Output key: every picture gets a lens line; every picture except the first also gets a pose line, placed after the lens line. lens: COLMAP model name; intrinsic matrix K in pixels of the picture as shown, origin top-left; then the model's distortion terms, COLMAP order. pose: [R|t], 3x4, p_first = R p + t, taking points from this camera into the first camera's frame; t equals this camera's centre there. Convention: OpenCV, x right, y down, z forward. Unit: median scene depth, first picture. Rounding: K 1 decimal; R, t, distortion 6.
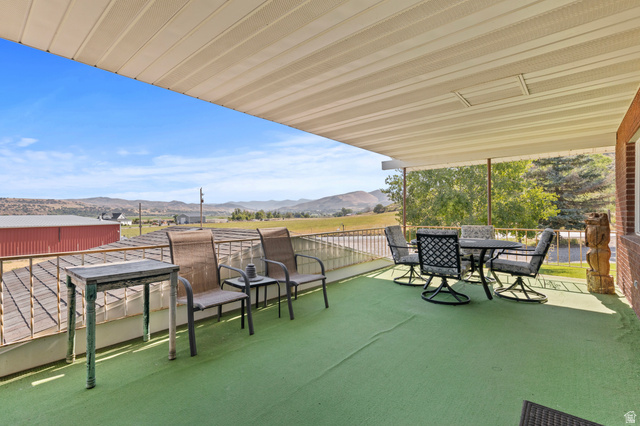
lens RADIAL K [[290.9, 0, 319.0], [0, 290.9, 215.1], [0, 0, 1]] dist [0.002839, 0.000821]
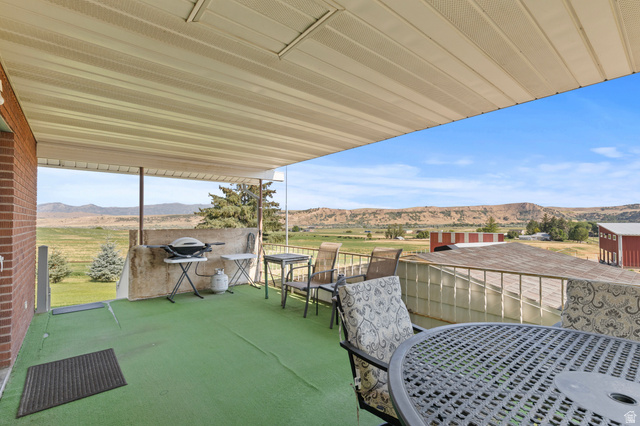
lens RADIAL K [[290.9, 0, 319.0], [0, 290.9, 215.1], [0, 0, 1]] dist [0.002839, 0.000821]
pose [[-0.138181, -0.015223, -0.990290, 1.063836], [-0.006006, 0.999876, -0.014533, -0.063979], [0.990389, 0.003939, -0.138255, 1.141603]]
